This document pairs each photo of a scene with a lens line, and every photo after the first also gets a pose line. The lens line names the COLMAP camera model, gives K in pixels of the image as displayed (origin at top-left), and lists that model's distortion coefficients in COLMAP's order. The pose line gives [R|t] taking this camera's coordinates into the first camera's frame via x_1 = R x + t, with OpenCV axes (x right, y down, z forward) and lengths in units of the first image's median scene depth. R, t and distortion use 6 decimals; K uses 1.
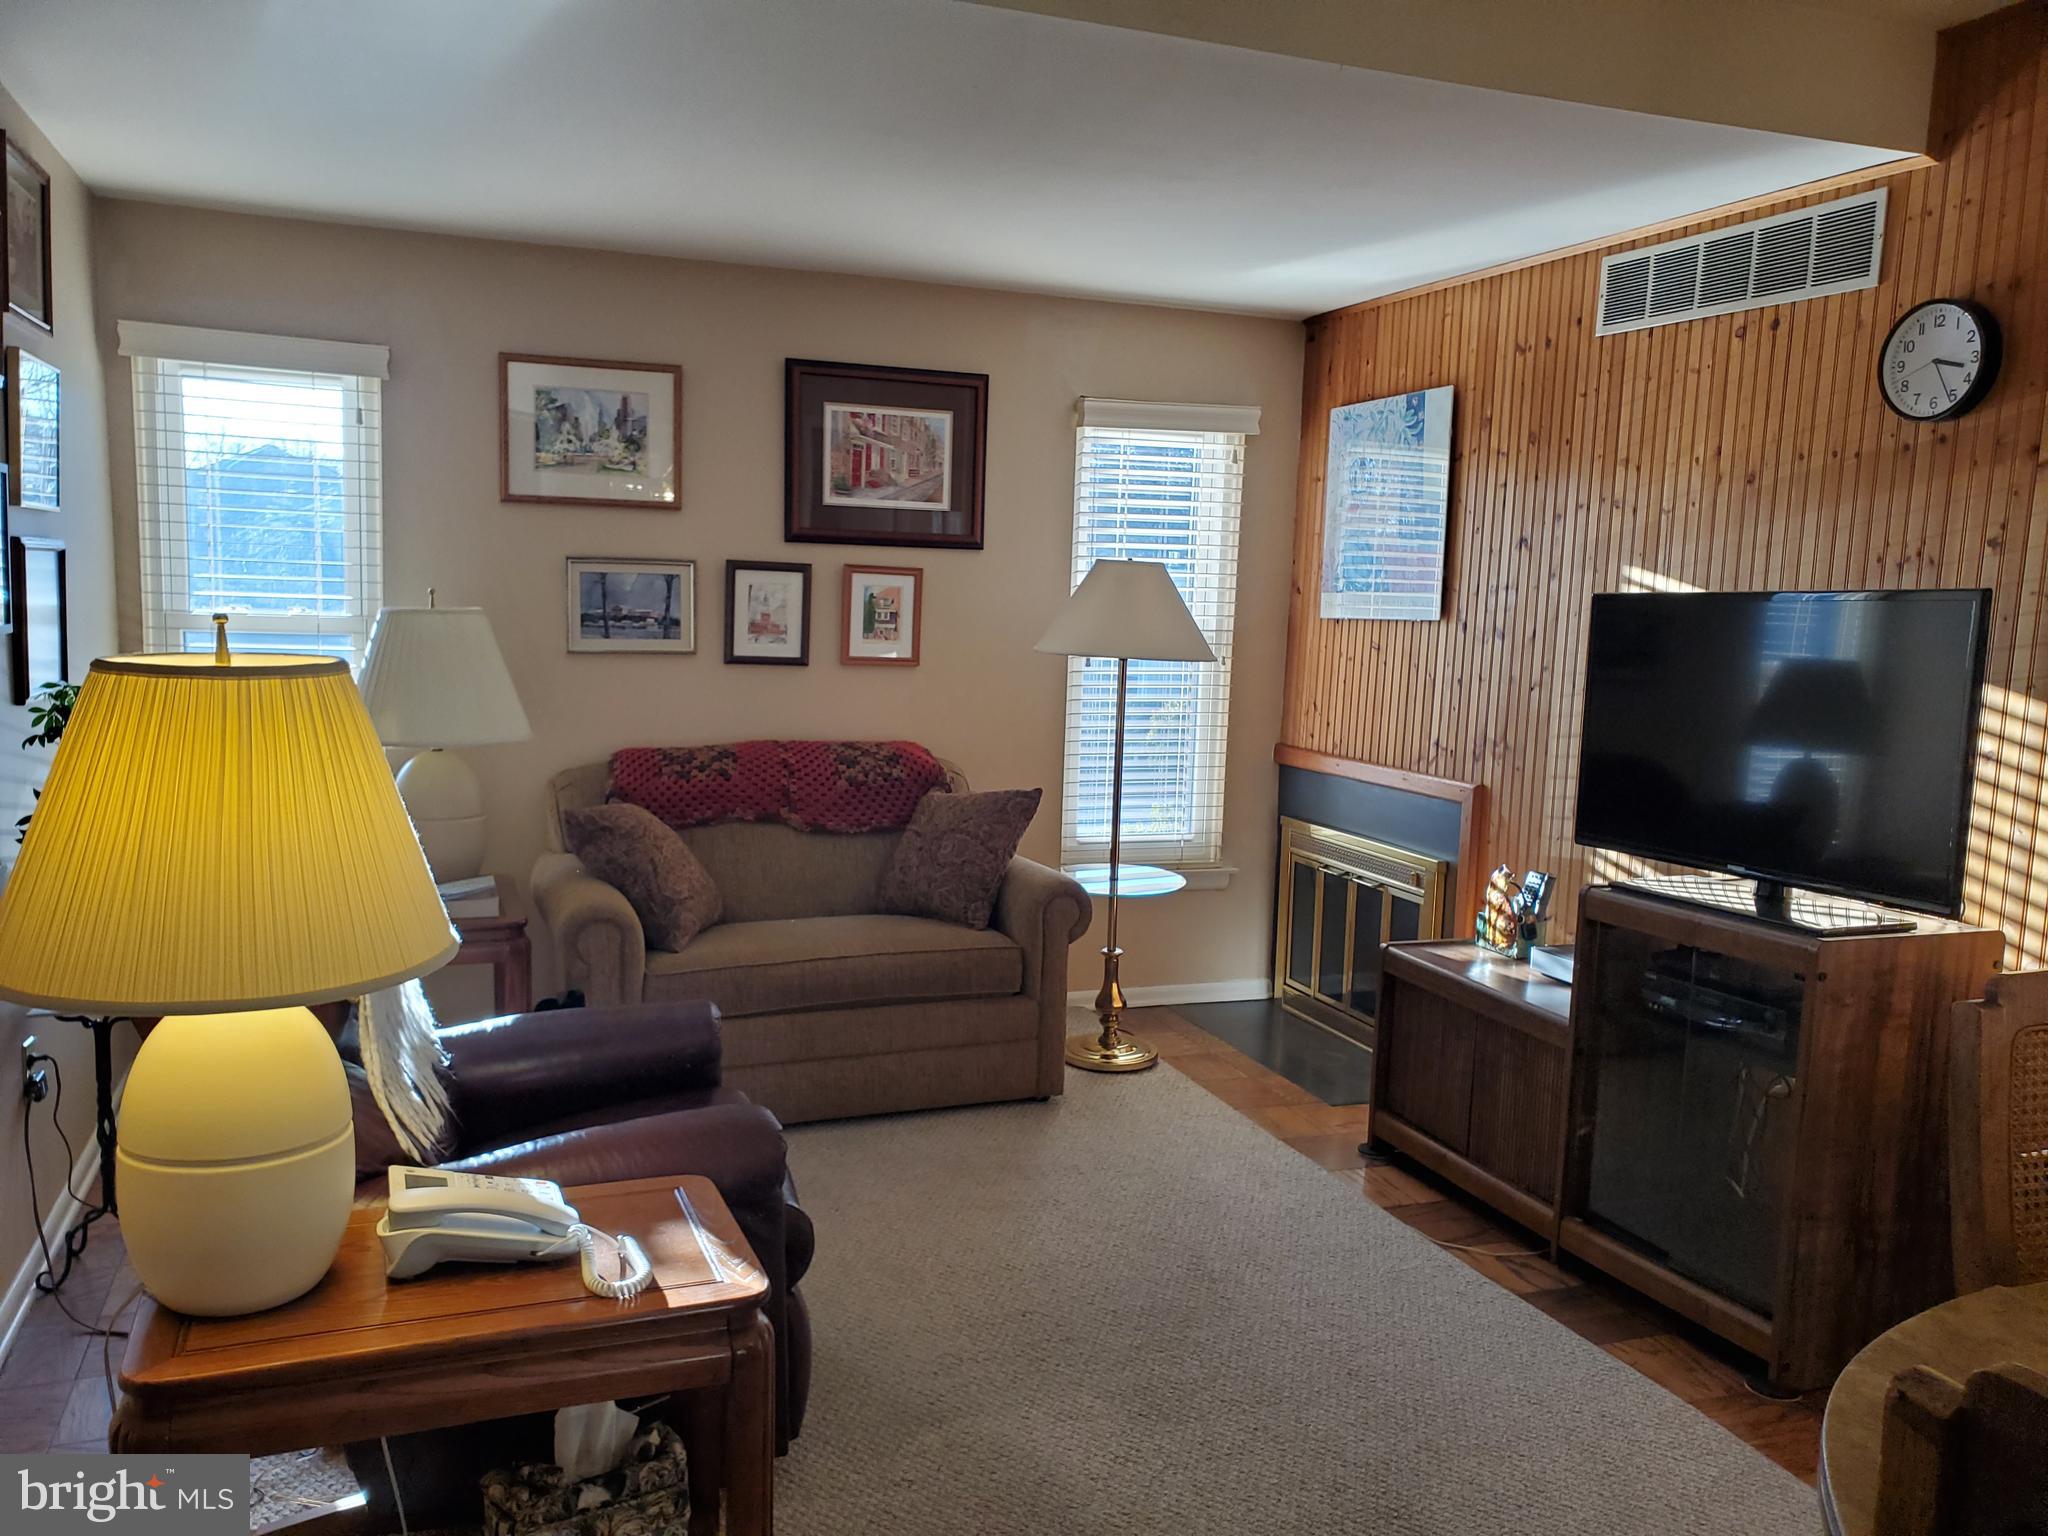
lens RADIAL K [[1585.8, 0, 1012.2], [0, 1585.8, 803.7], [0, 0, 1]] dist [0.141693, -0.270315]
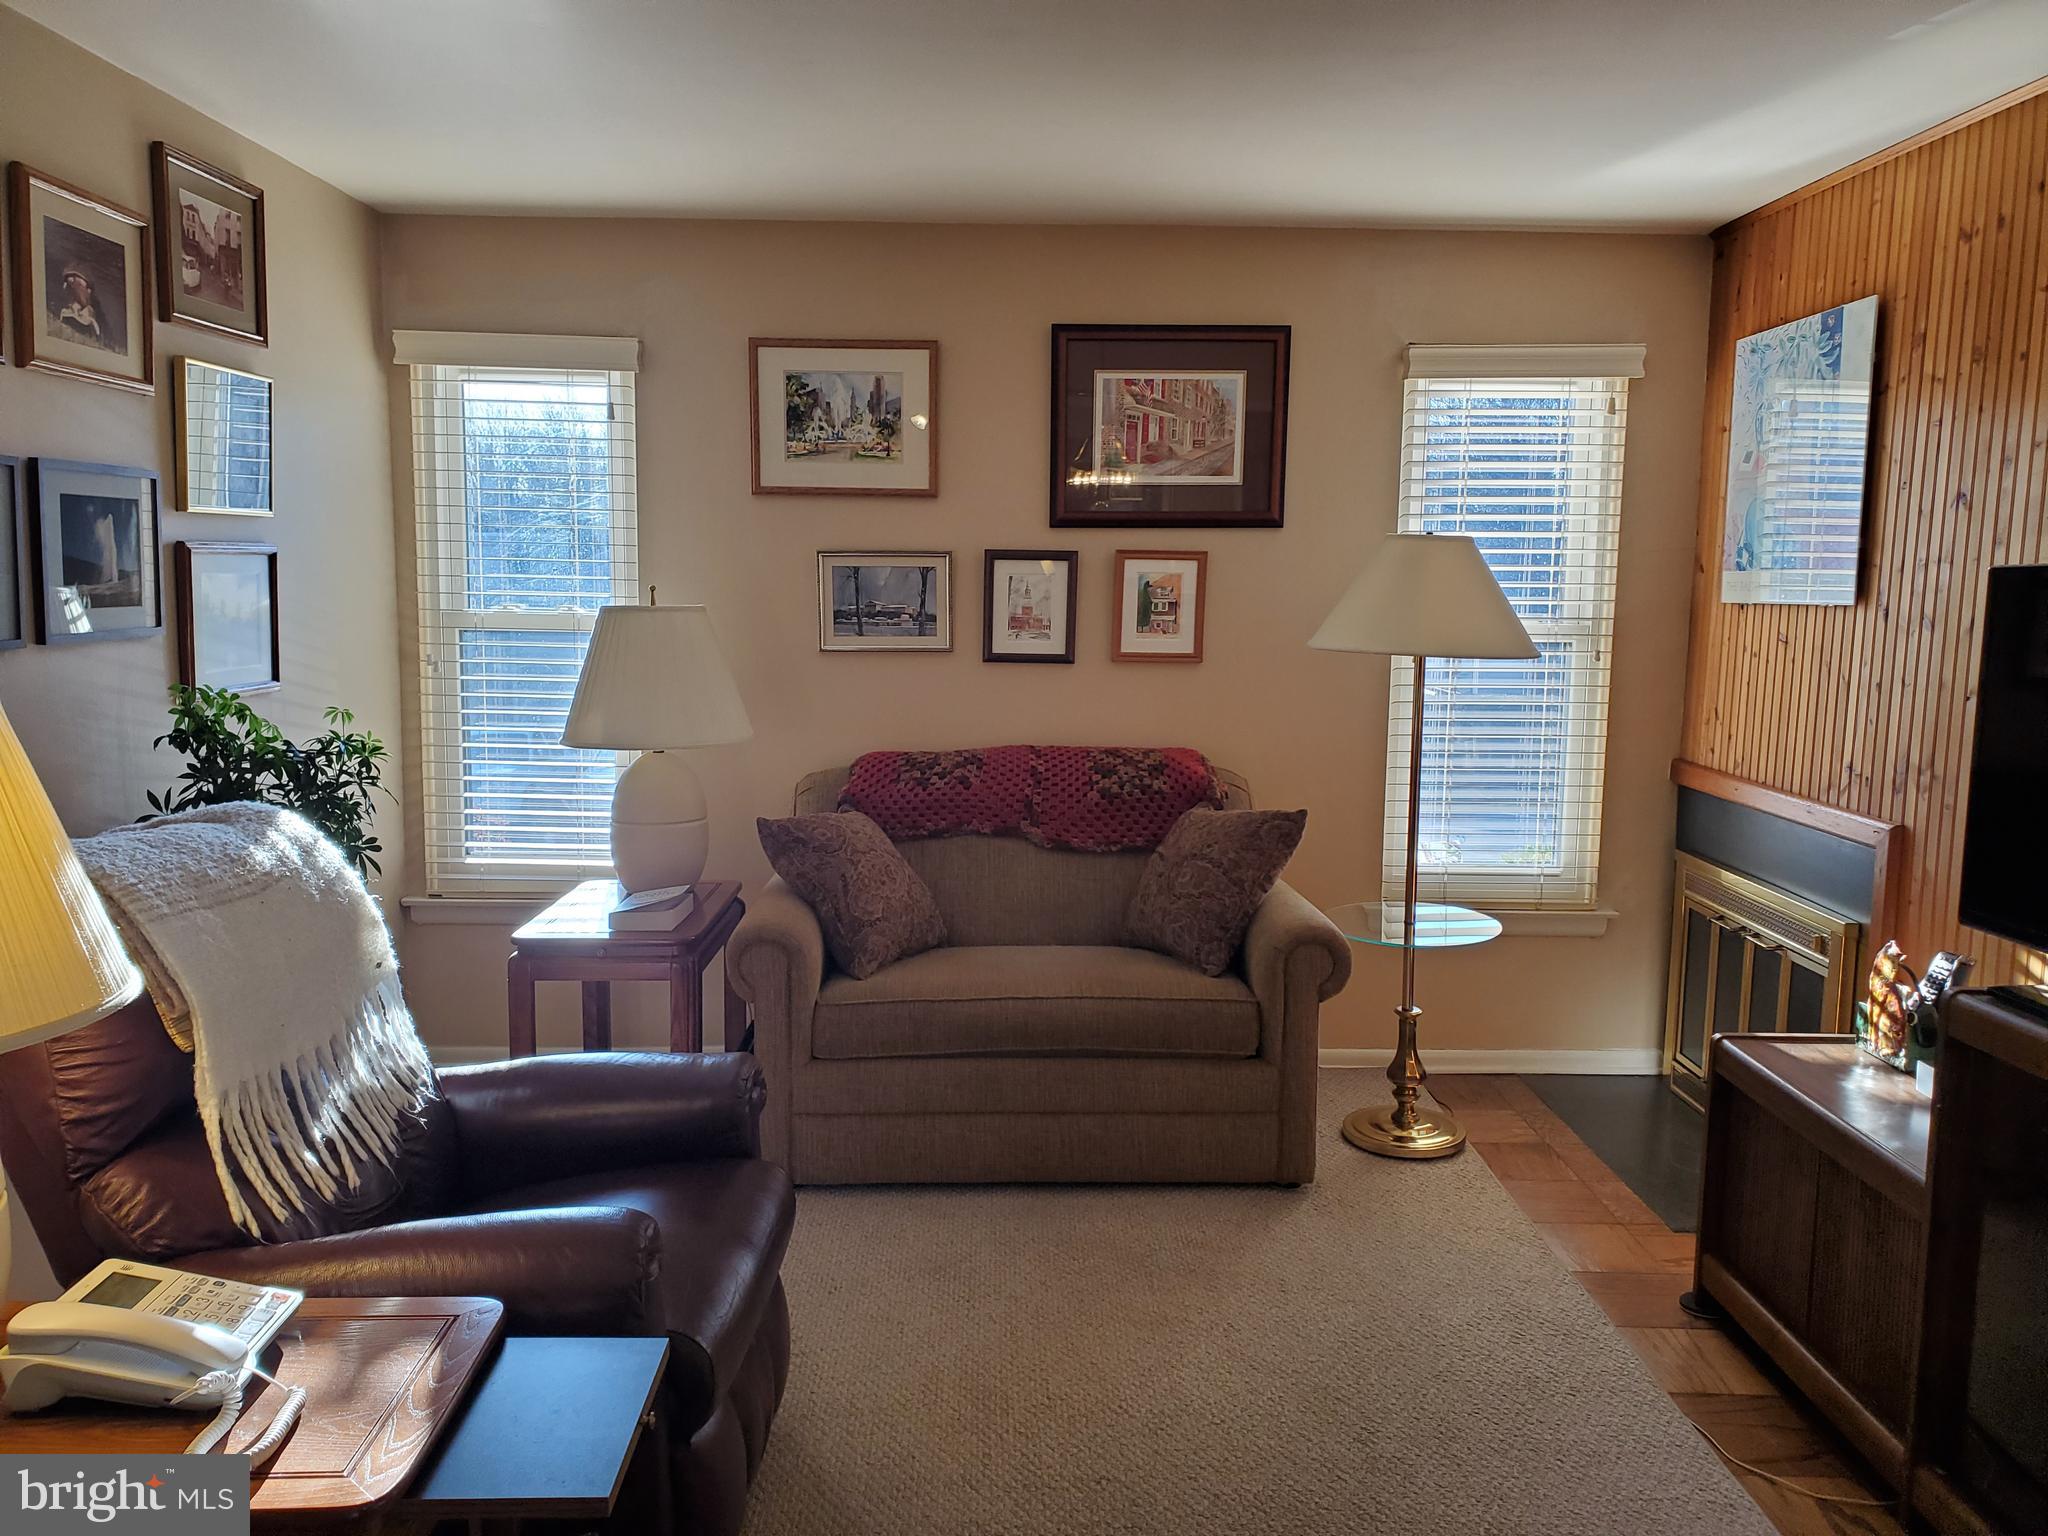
lens RADIAL K [[1564.0, 0, 1003.4], [0, 1564.0, 772.1], [0, 0, 1]] dist [0.168954, -0.339363]
pose [[0.938810, 0.025620, -0.343481, 0.148455], [-0.029992, 0.999523, -0.007422, -0.018120], [0.343127, 0.017270, 0.939130, 0.160146]]
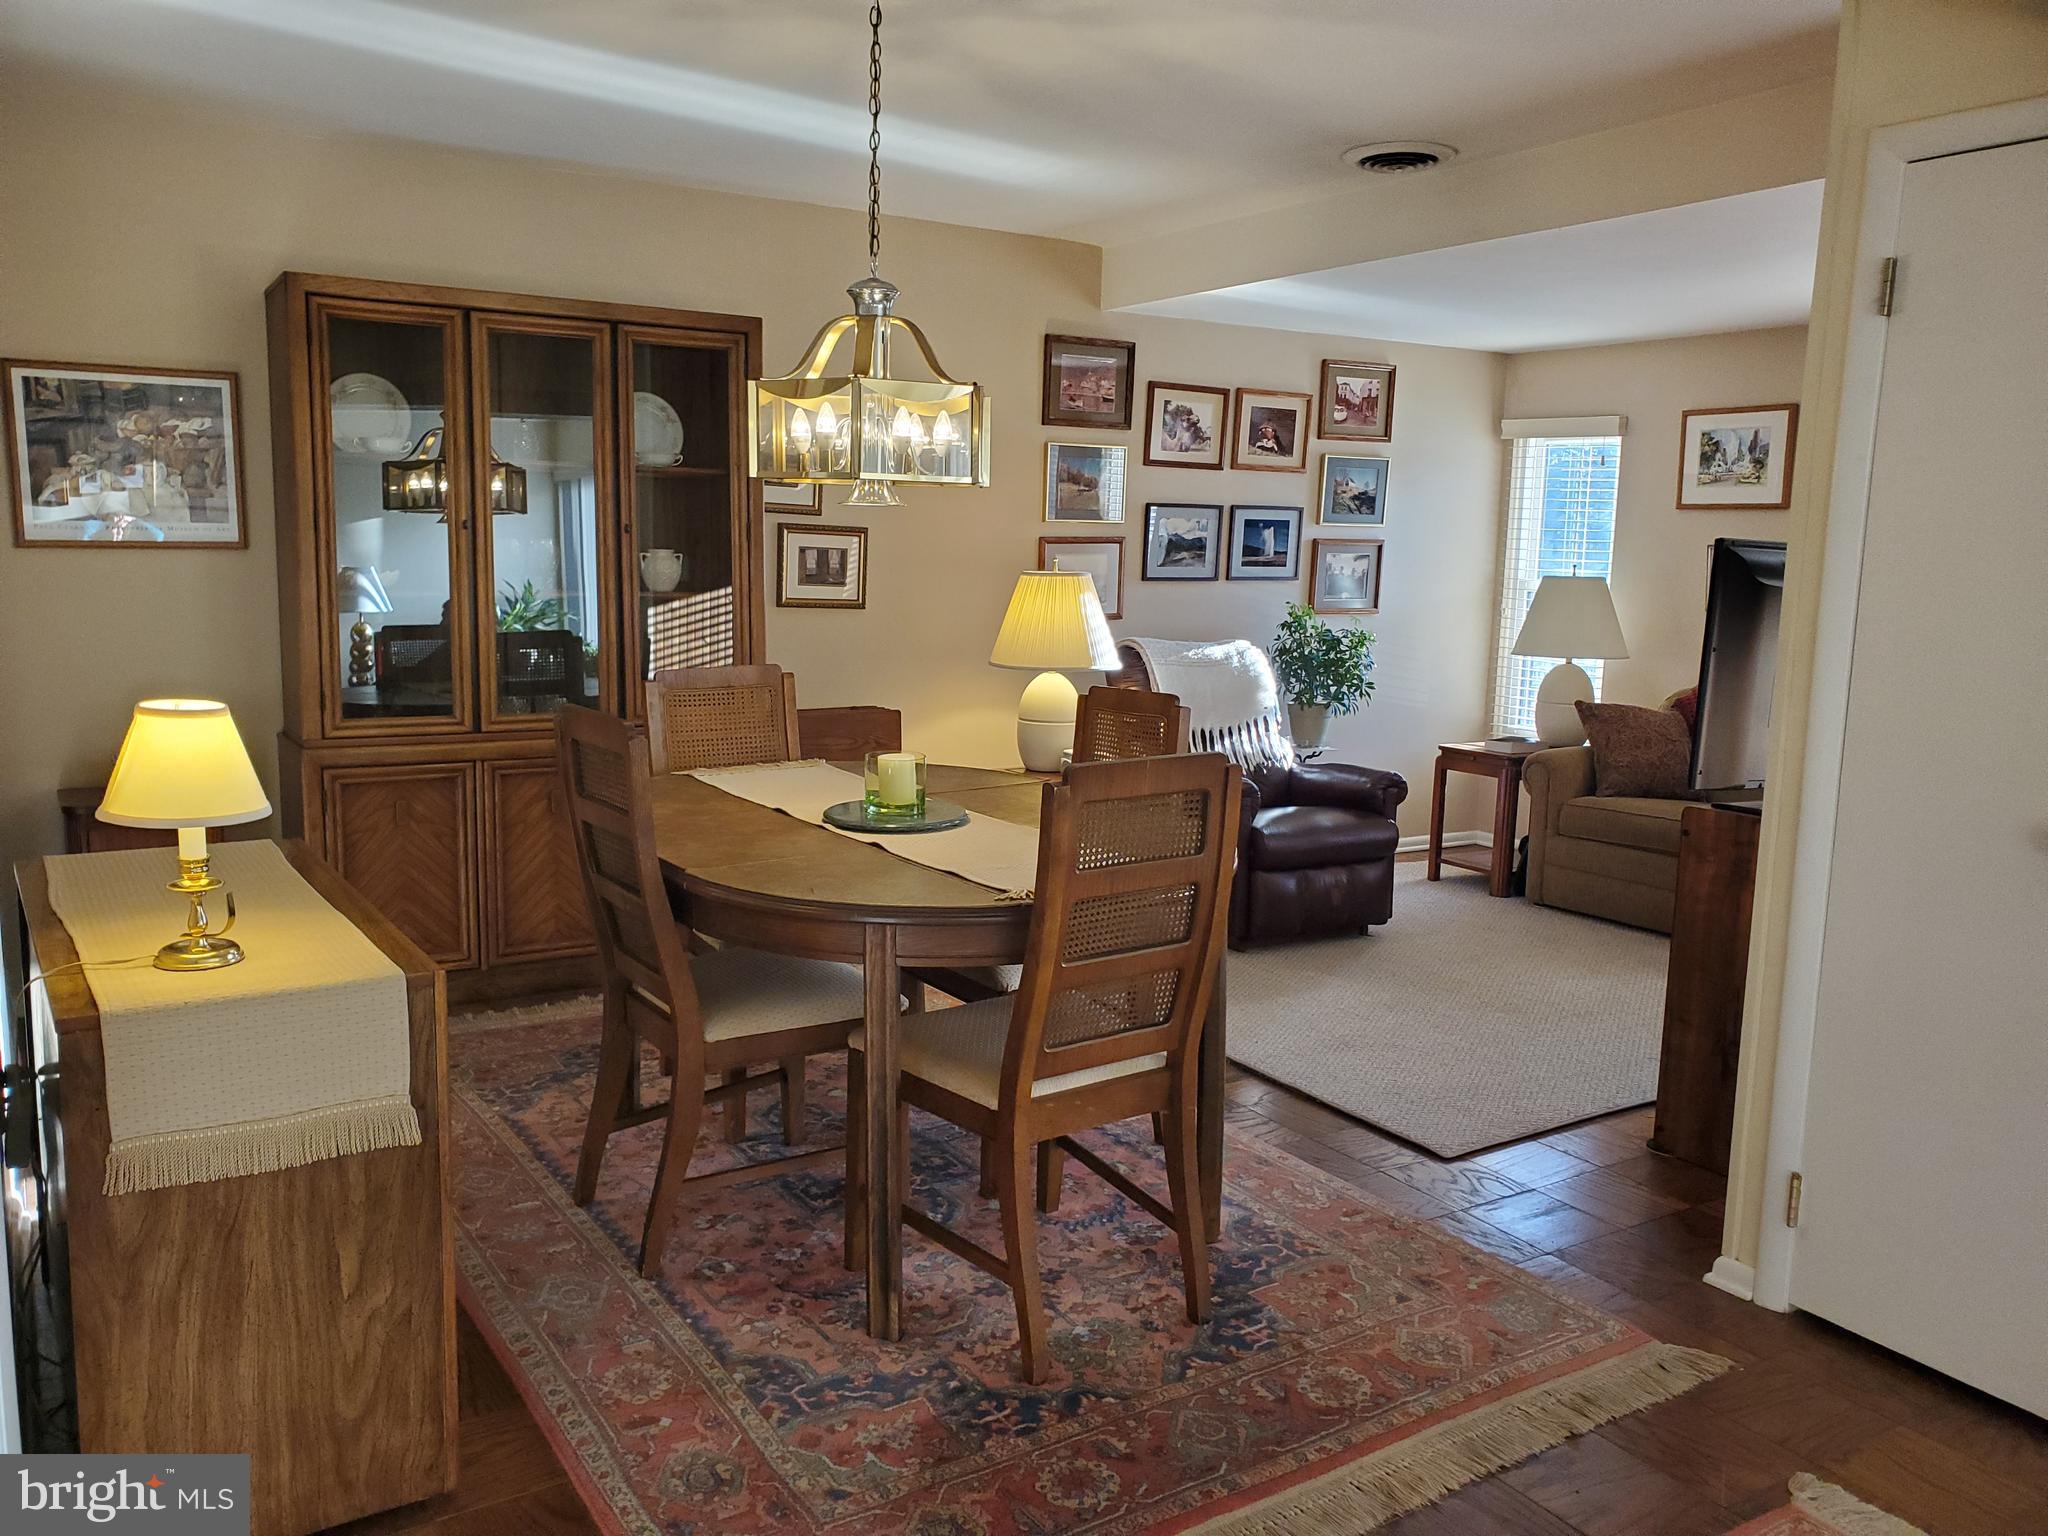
lens RADIAL K [[1608.4, 0, 963.0], [0, 1608.4, 769.1], [0, 0, 1]] dist [0.051579, -0.177644]
pose [[0.166447, 0.114453, -0.979385, 1.043929], [-0.146602, 0.985074, 0.090203, 0.013554], [0.975091, 0.128566, 0.180742, 0.103421]]
